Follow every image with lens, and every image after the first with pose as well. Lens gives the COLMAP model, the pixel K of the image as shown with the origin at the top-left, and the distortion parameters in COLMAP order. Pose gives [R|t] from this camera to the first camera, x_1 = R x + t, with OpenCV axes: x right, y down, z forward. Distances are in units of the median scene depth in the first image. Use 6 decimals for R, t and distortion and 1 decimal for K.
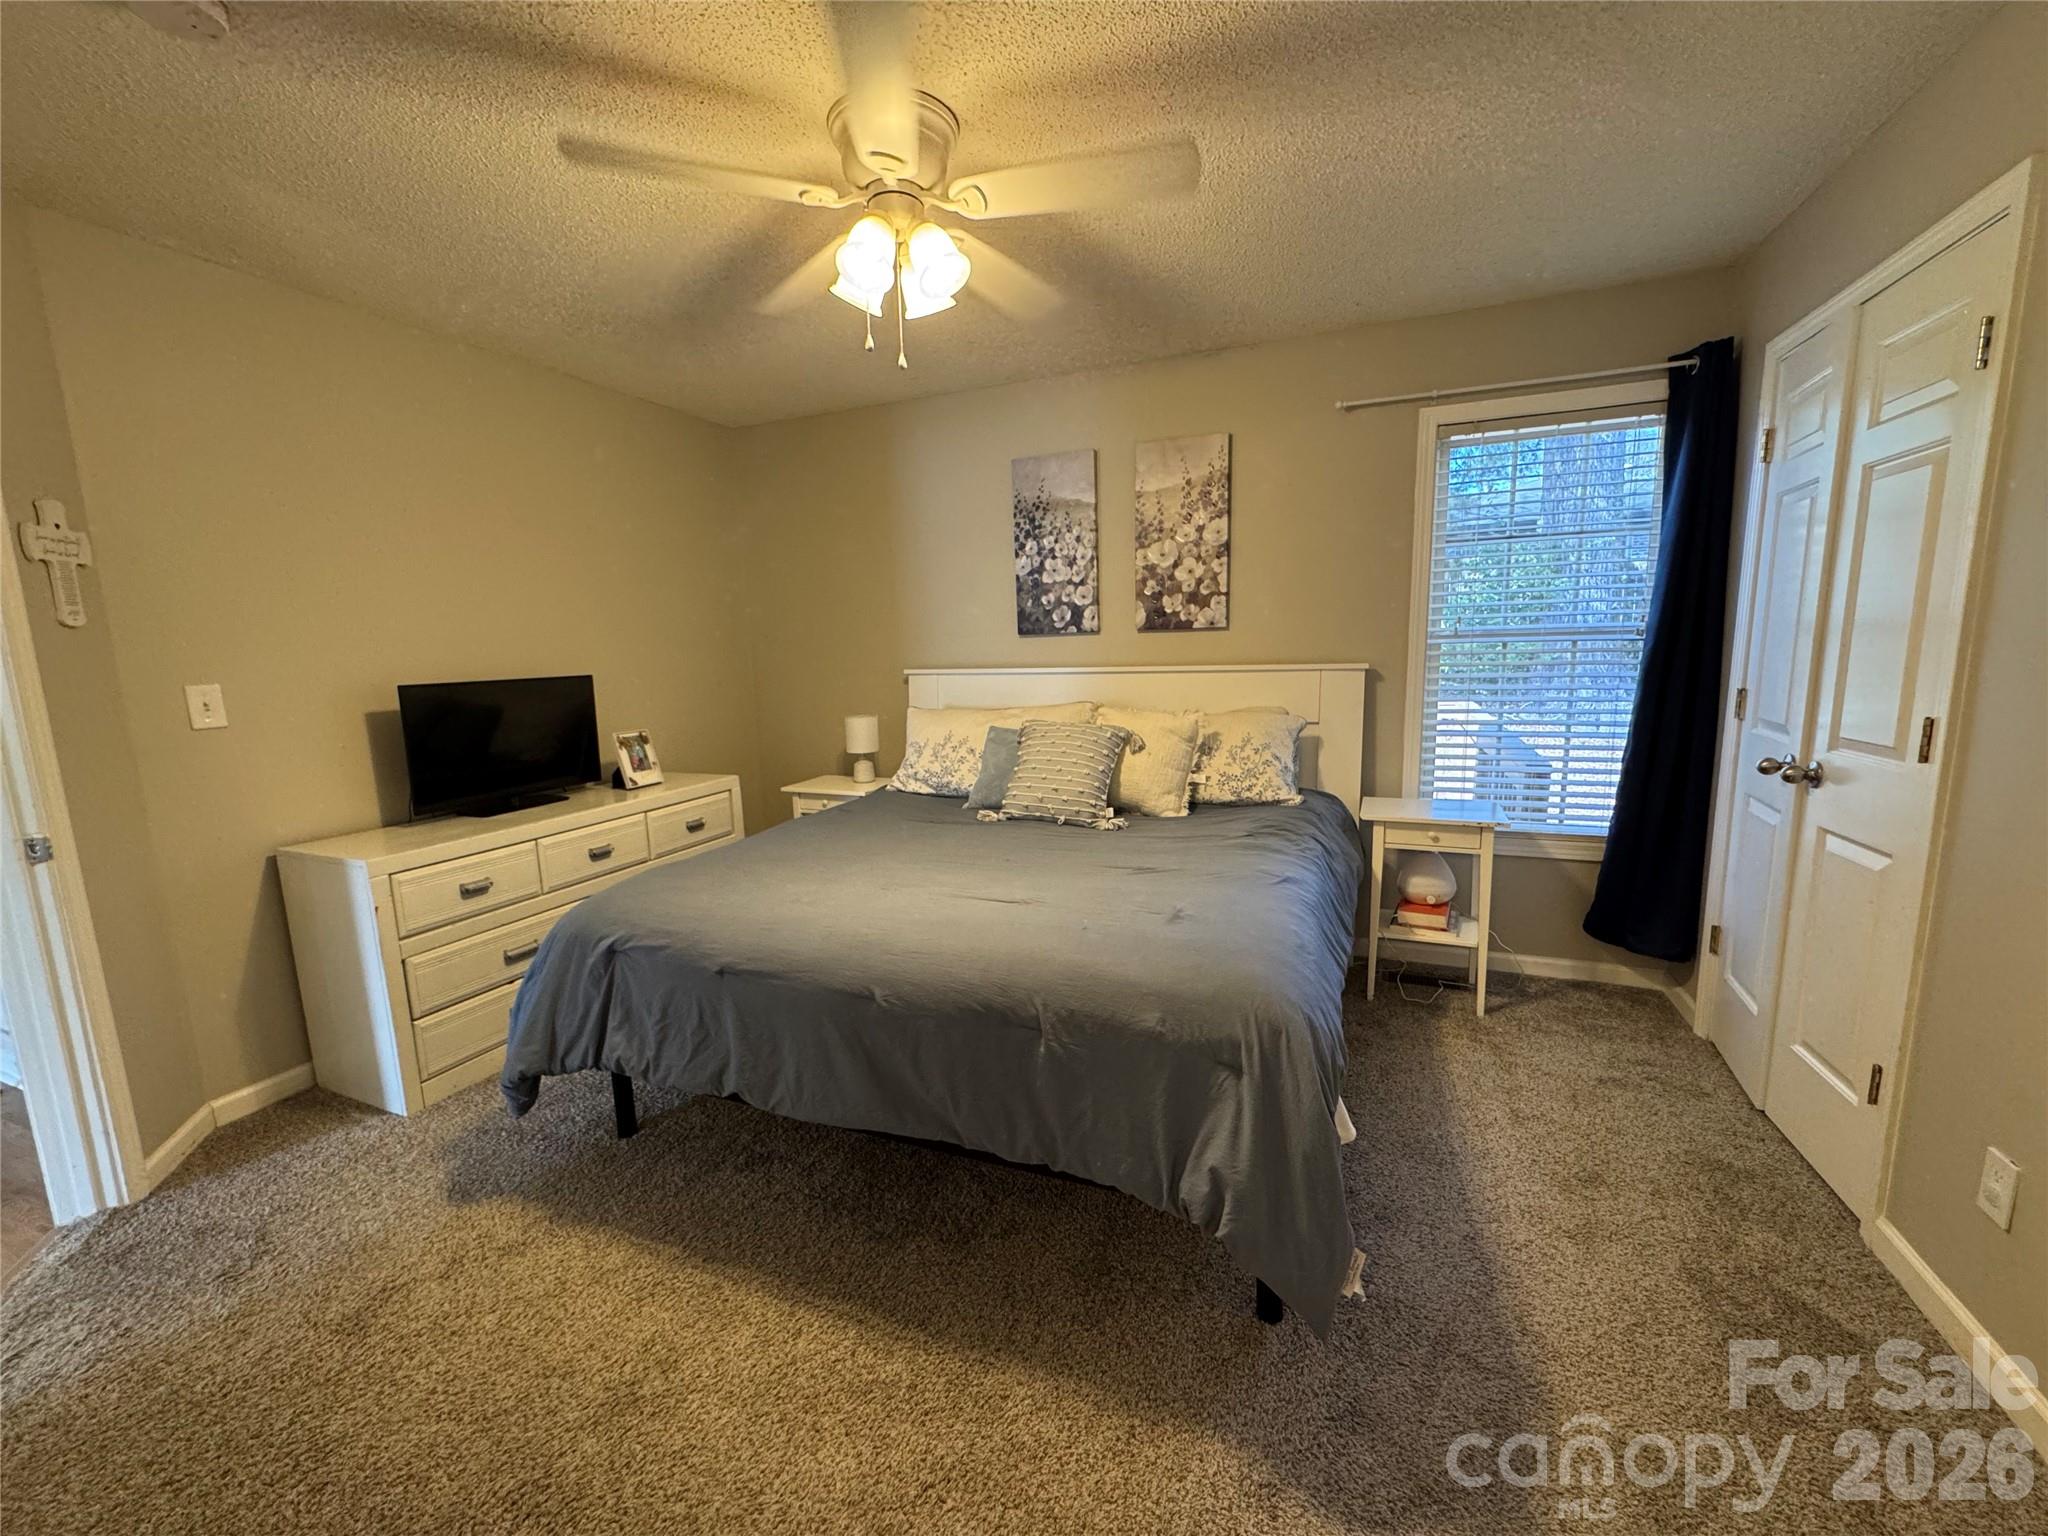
lens RADIAL K [[818.9, 0, 1023.8], [0, 818.9, 770.1], [0, 0, 1]] dist [-0.001215, 0.000066]
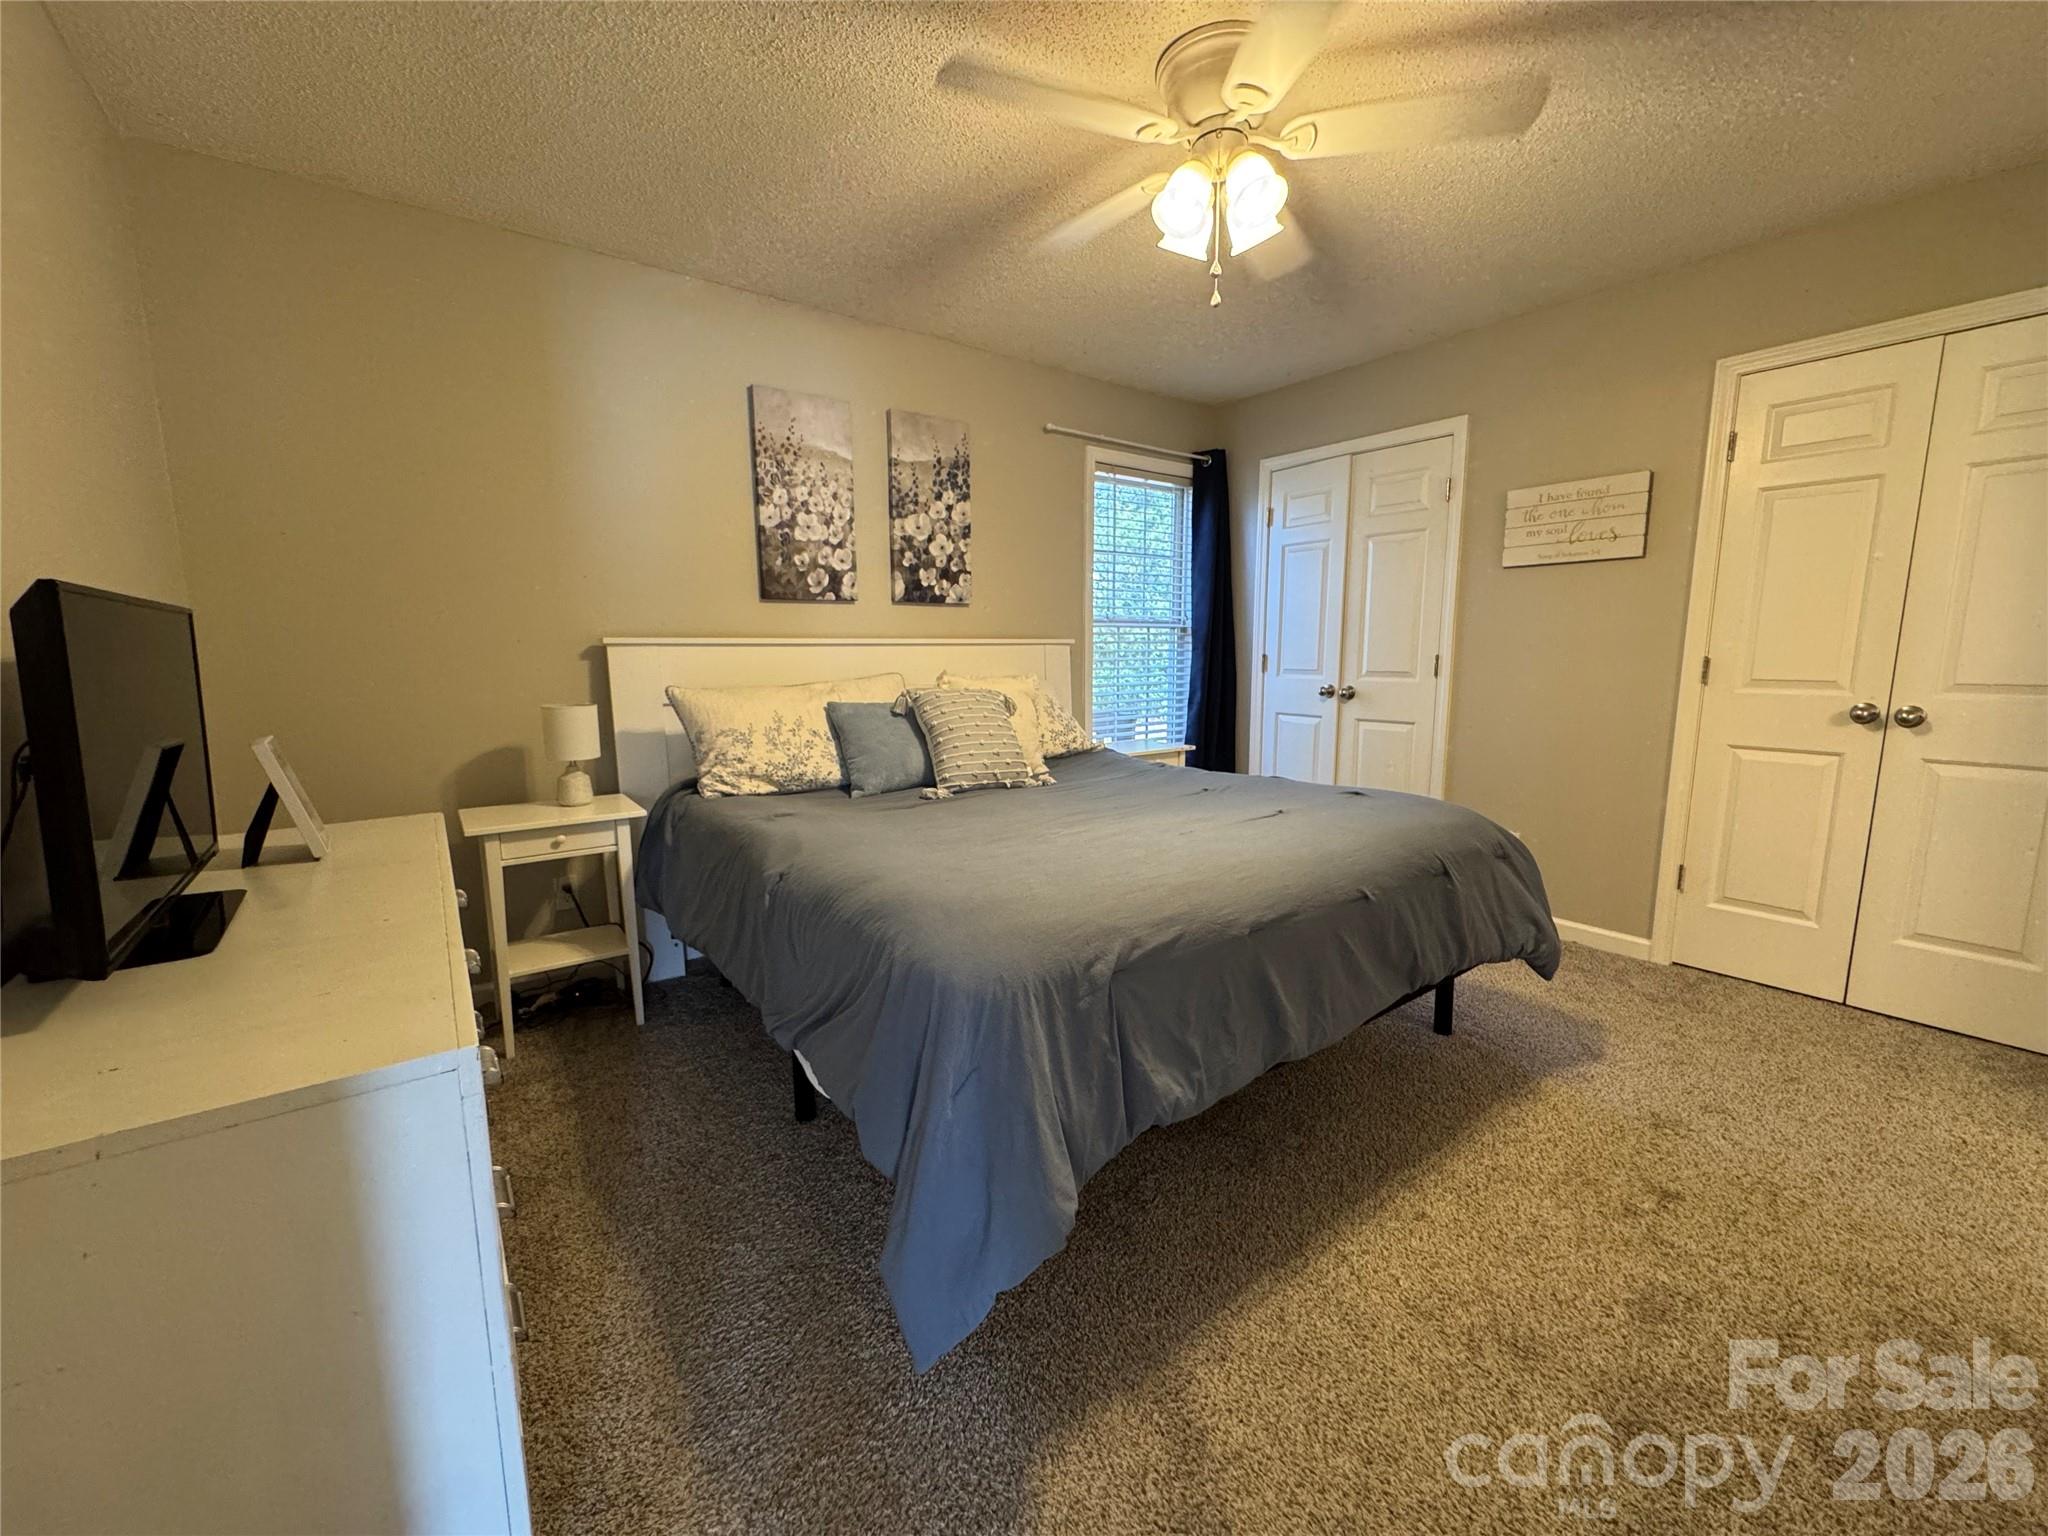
lens RADIAL K [[818.9, 0, 1023.8], [0, 818.9, 770.1], [0, 0, 1]] dist [-0.001215, 0.000066]
pose [[0.512166, -0.102804, 0.852712, -0.643964], [0.123934, 0.991266, 0.045070, 0.002292], [-0.849898, 0.082597, 0.520434, 0.388641]]
